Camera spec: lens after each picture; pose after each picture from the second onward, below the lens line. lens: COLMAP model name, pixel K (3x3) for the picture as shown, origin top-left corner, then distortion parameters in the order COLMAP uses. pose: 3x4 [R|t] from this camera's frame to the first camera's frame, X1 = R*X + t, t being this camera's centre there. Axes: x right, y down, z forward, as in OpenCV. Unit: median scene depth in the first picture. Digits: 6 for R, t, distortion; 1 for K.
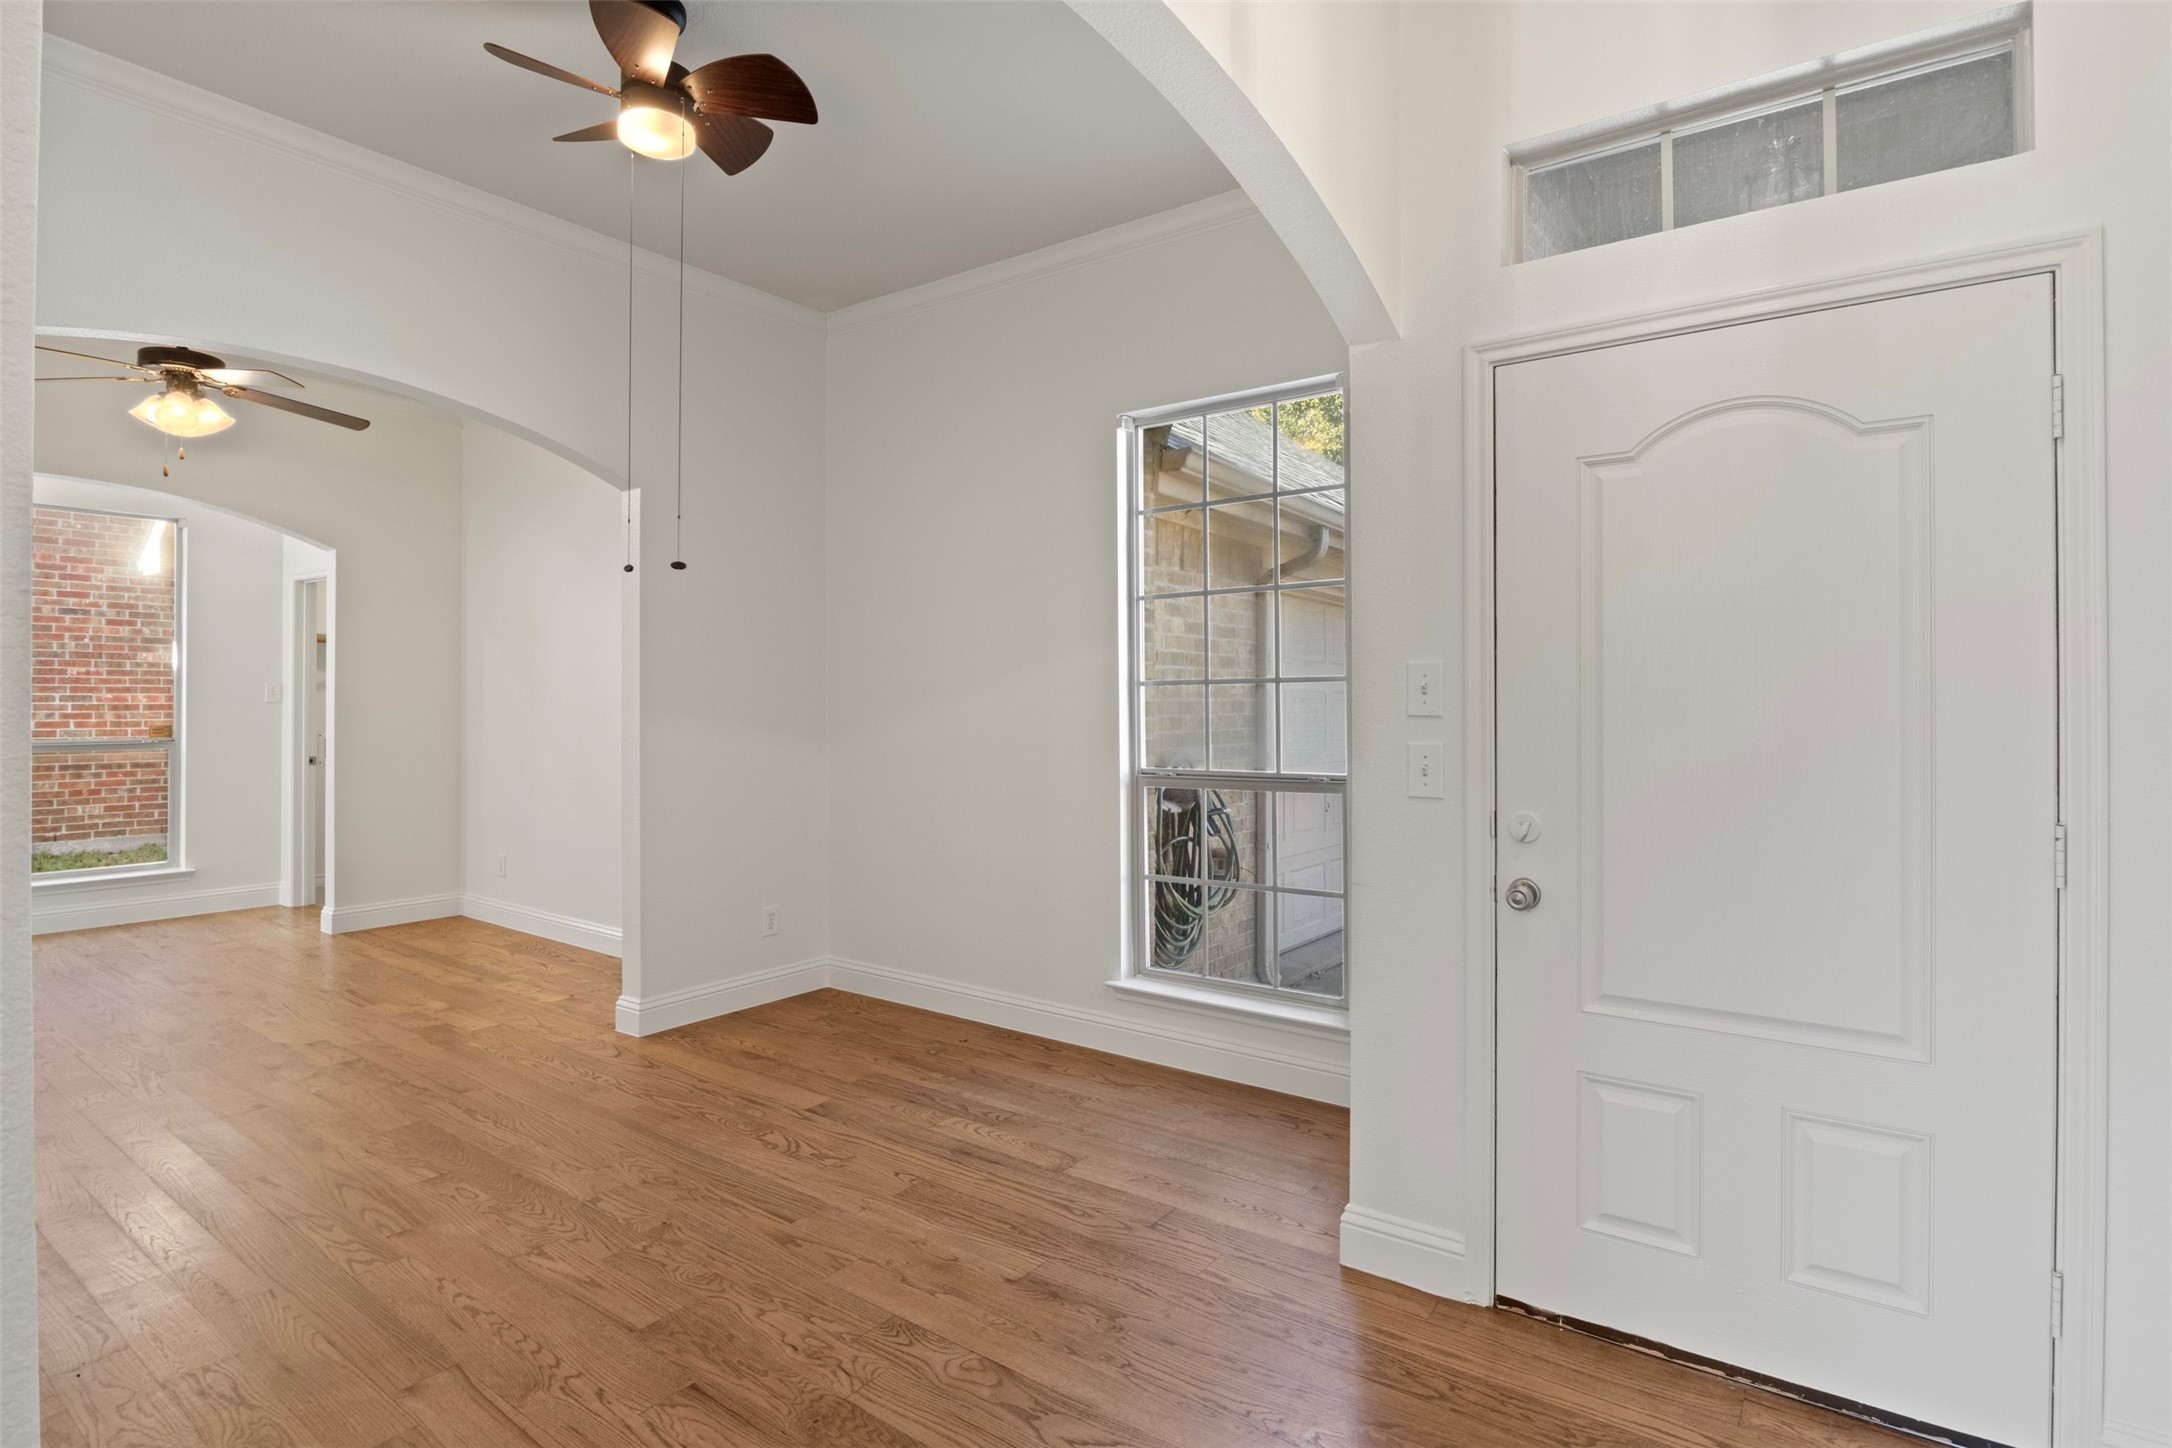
lens RADIAL K [[1086.0, 0, 1084.9], [0, 1086.0, 698.6], [0, 0, 1]] dist [-0.014400, 0.000967]
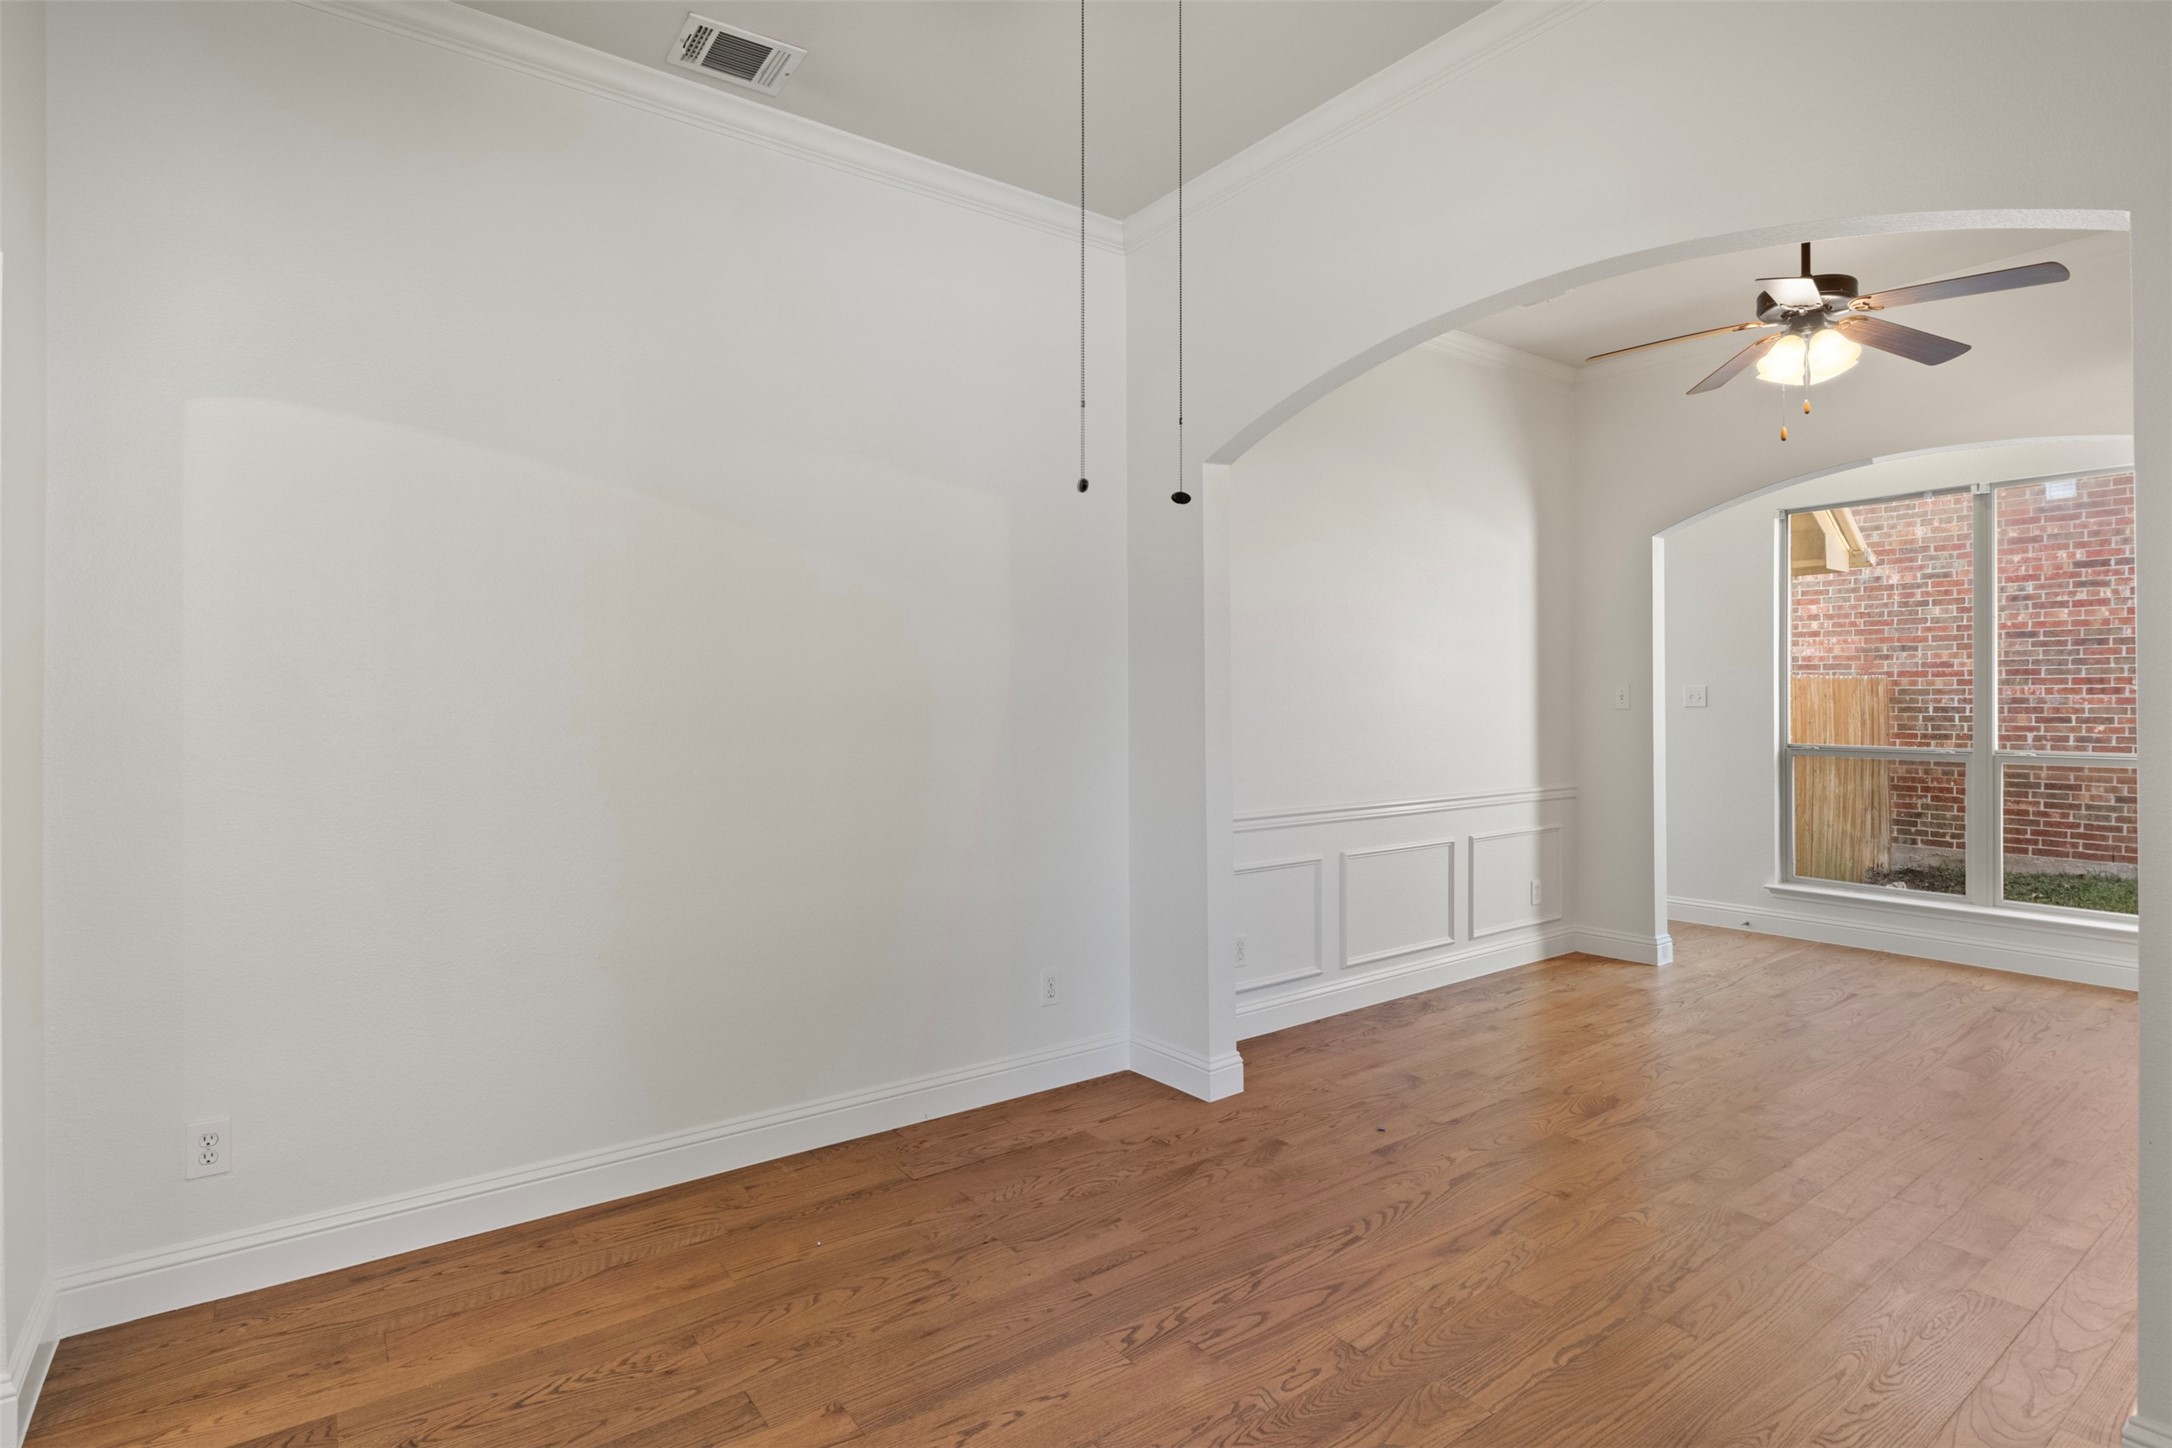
lens RADIAL K [[1086.0, 0, 1084.9], [0, 1086.0, 698.6], [0, 0, 1]] dist [-0.014400, 0.000967]
pose [[-0.315415, -0.000689, -0.948954, 0.173544], [0.007227, 0.999969, -0.003128, -0.008125], [0.948926, -0.007845, -0.315400, 1.071868]]
